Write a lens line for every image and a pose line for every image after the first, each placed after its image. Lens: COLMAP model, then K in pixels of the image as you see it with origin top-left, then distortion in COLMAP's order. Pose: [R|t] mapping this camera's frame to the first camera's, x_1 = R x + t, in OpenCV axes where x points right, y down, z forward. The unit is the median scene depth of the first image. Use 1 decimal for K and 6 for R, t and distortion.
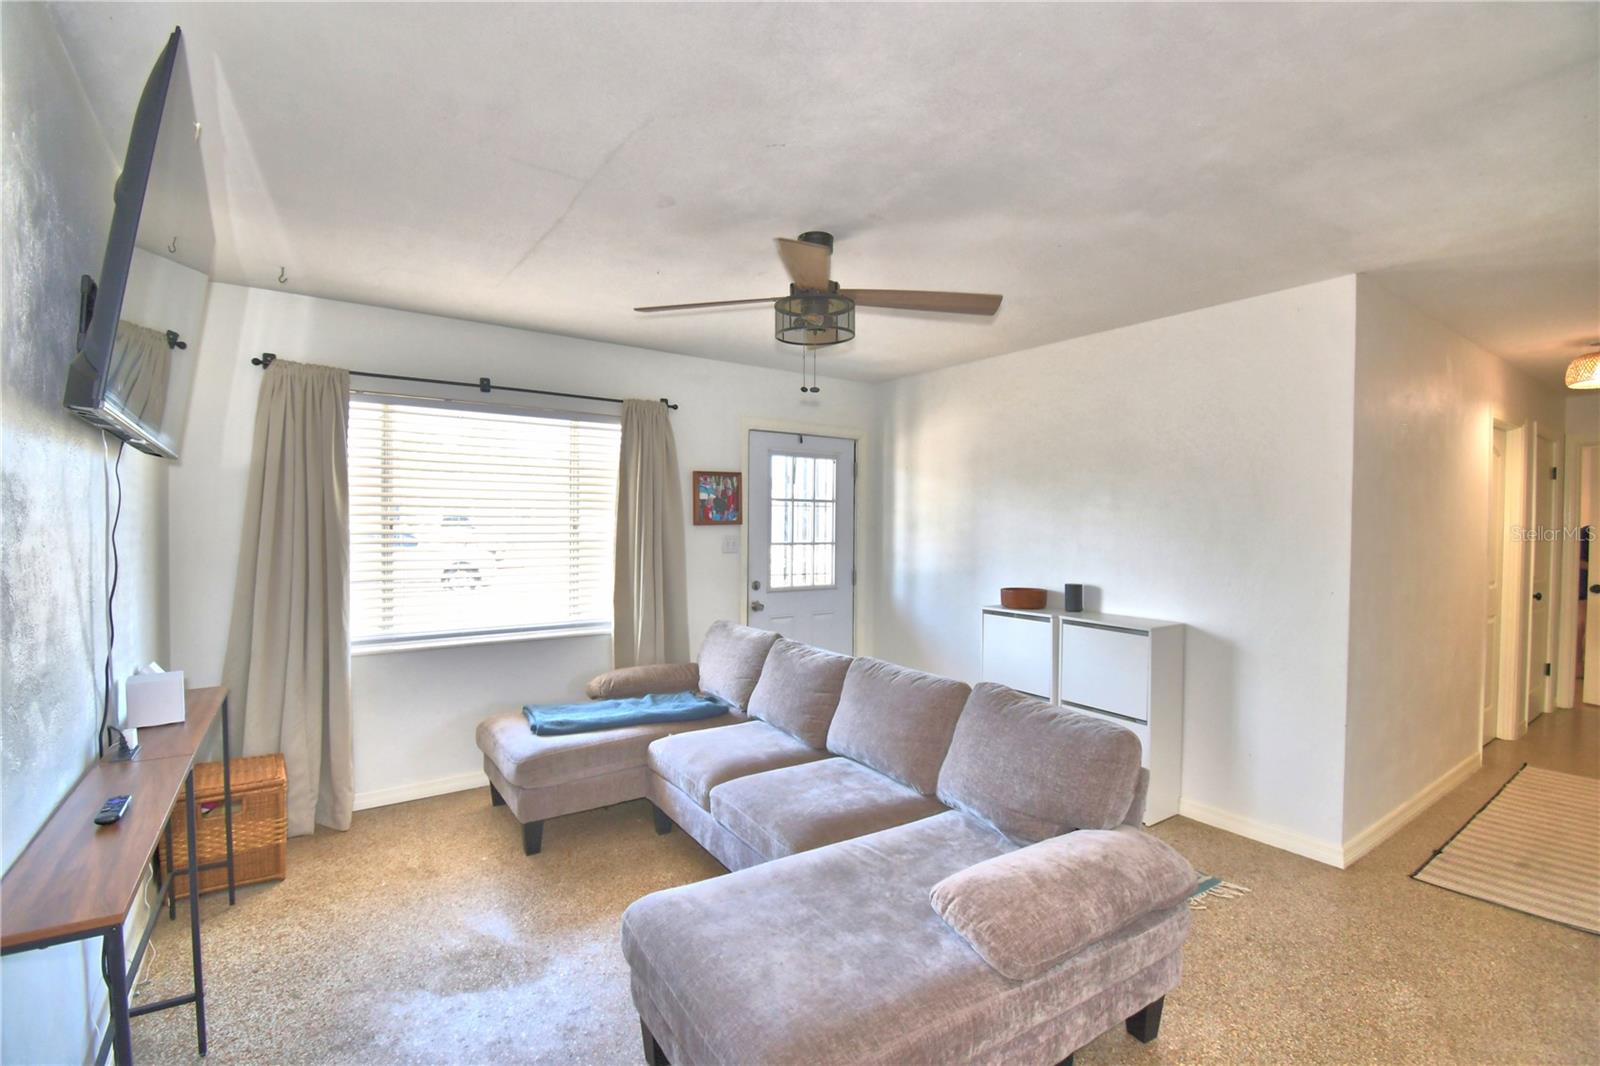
lens RADIAL K [[709.6, 0, 787.4], [0, 709.6, 532.4], [0, 0, 1]] dist [0.025786, -0.029004]
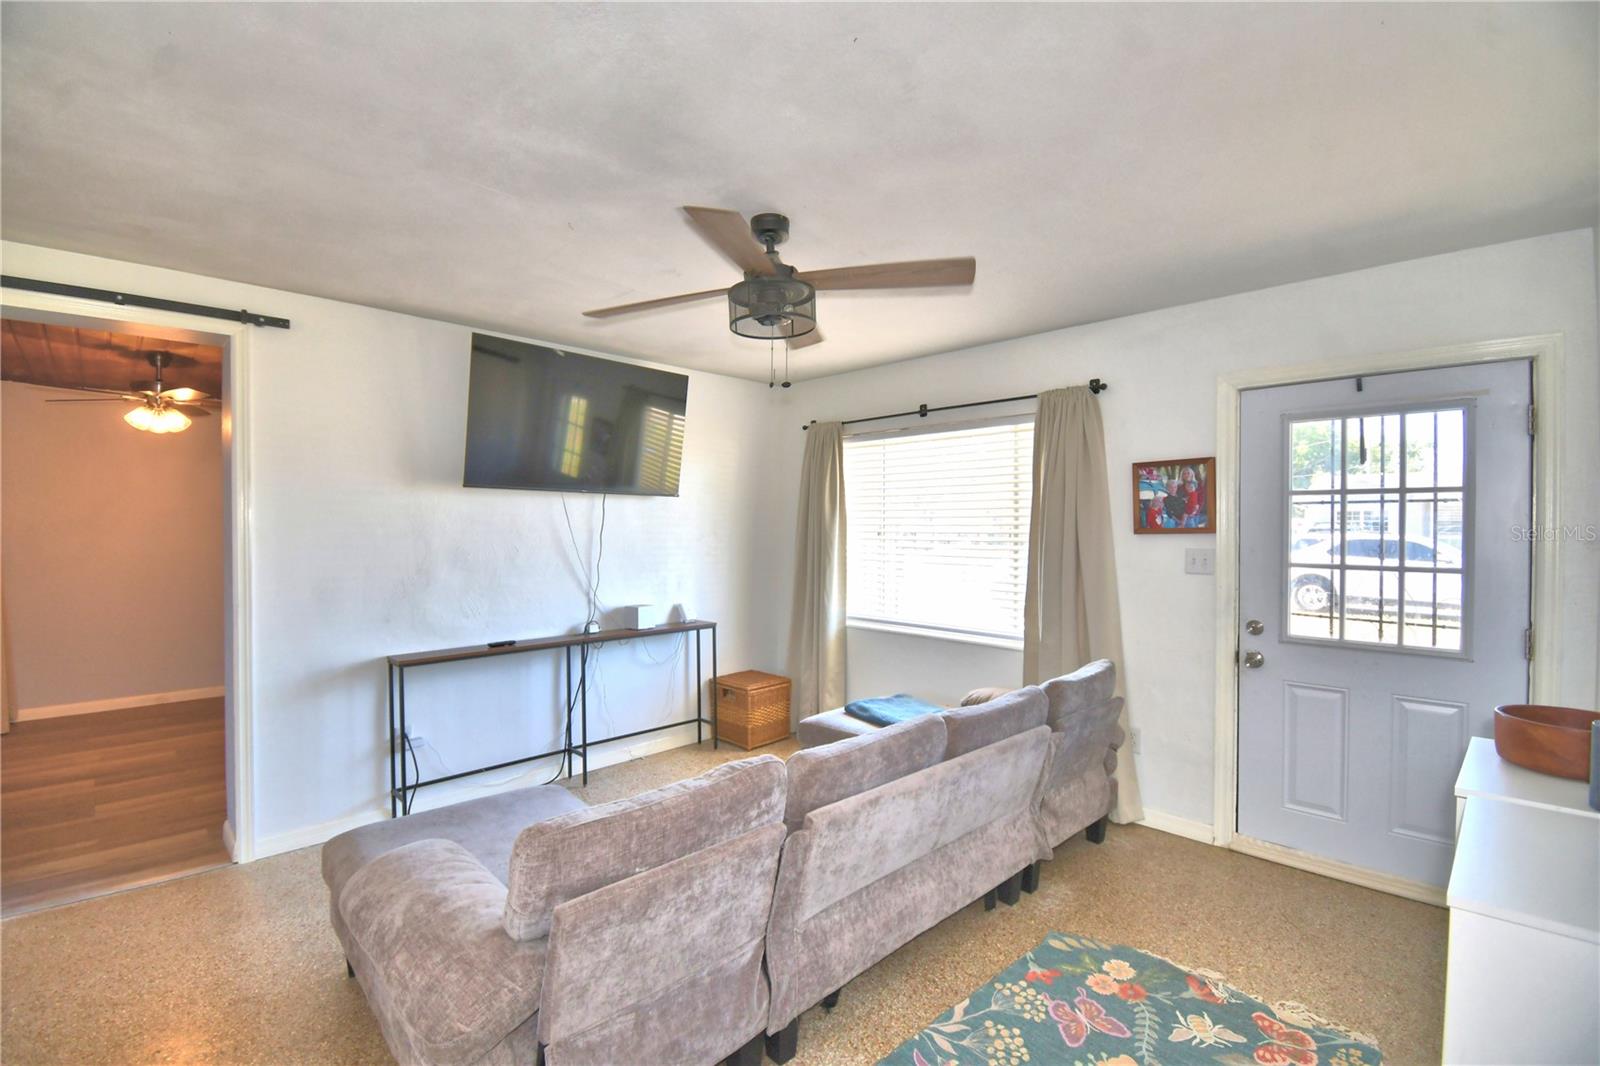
lens RADIAL K [[686.8, 0, 800.0], [0, 686.8, 533.0], [0, 0, 1]] dist [-0.000752, -0.000318]
pose [[0.185382, 0.007439, -0.982638, 0.529866], [-0.012979, 0.999903, 0.005121, -0.009997], [0.982581, 0.011805, 0.185460, 0.504665]]
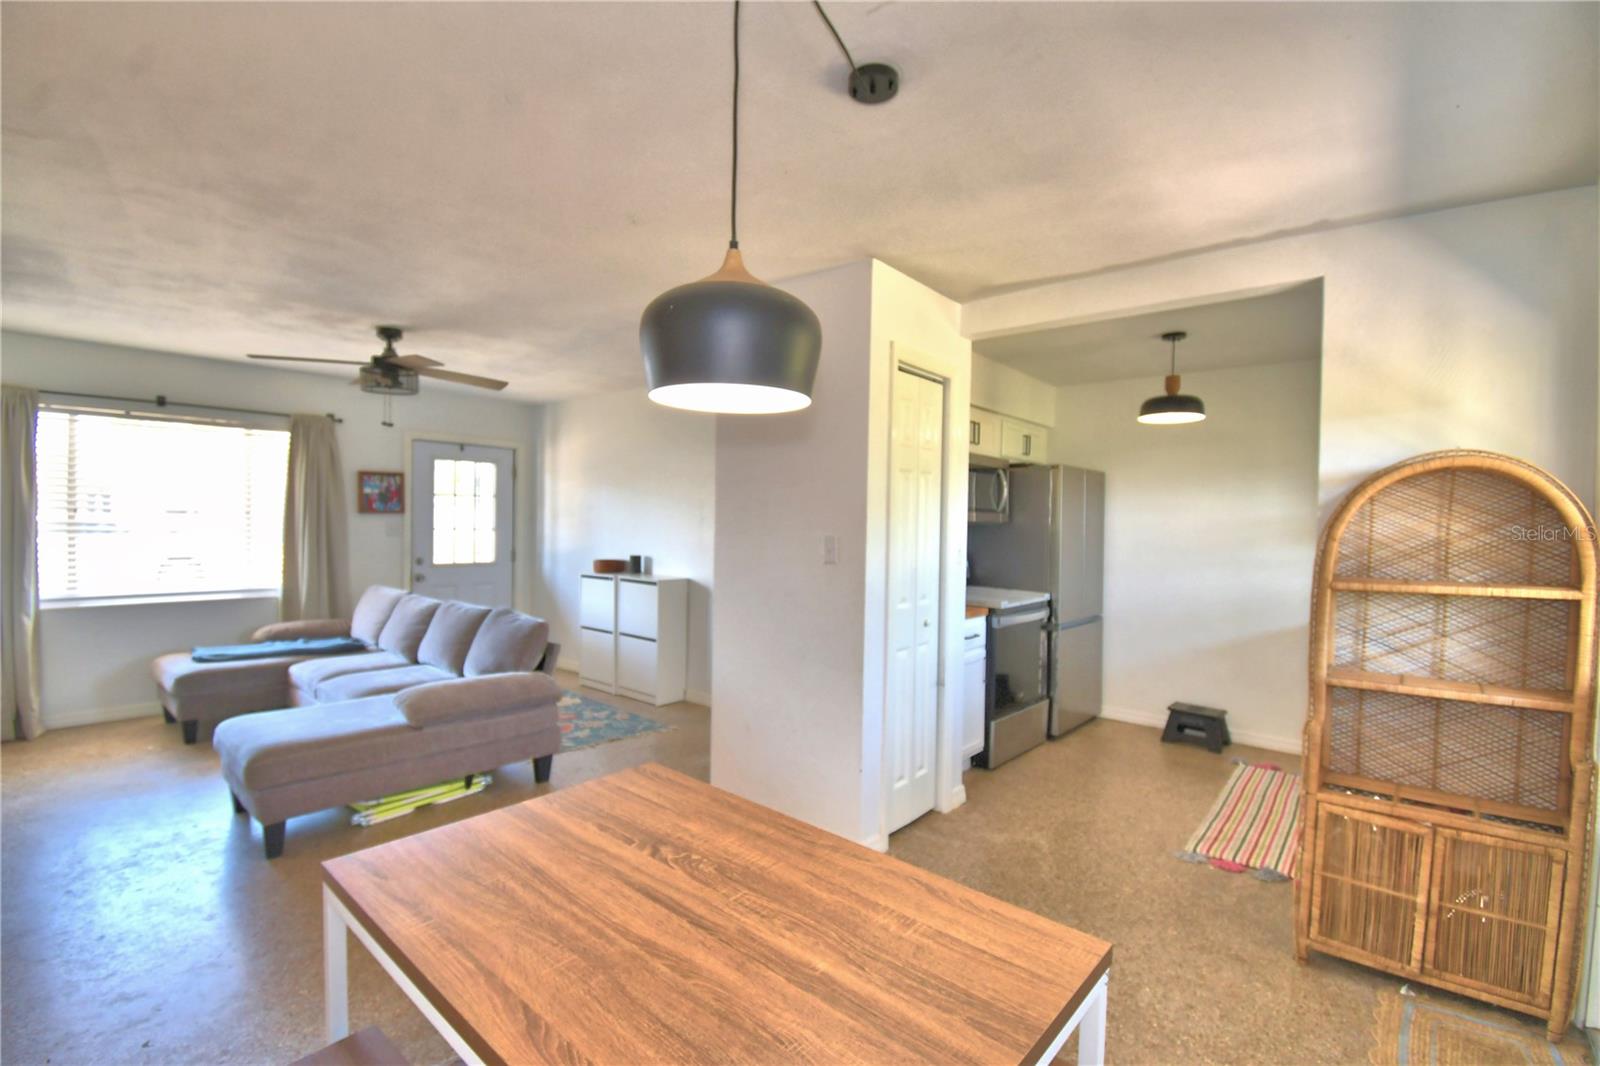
lens RADIAL K [[709.6, 0, 787.4], [0, 709.6, 532.4], [0, 0, 1]] dist [0.025786, -0.029004]
pose [[0.965358, 0.005921, 0.260863, 0.279342], [-0.007515, 0.999959, 0.005112, 0.012153], [-0.260822, -0.006895, 0.965362, -0.446655]]
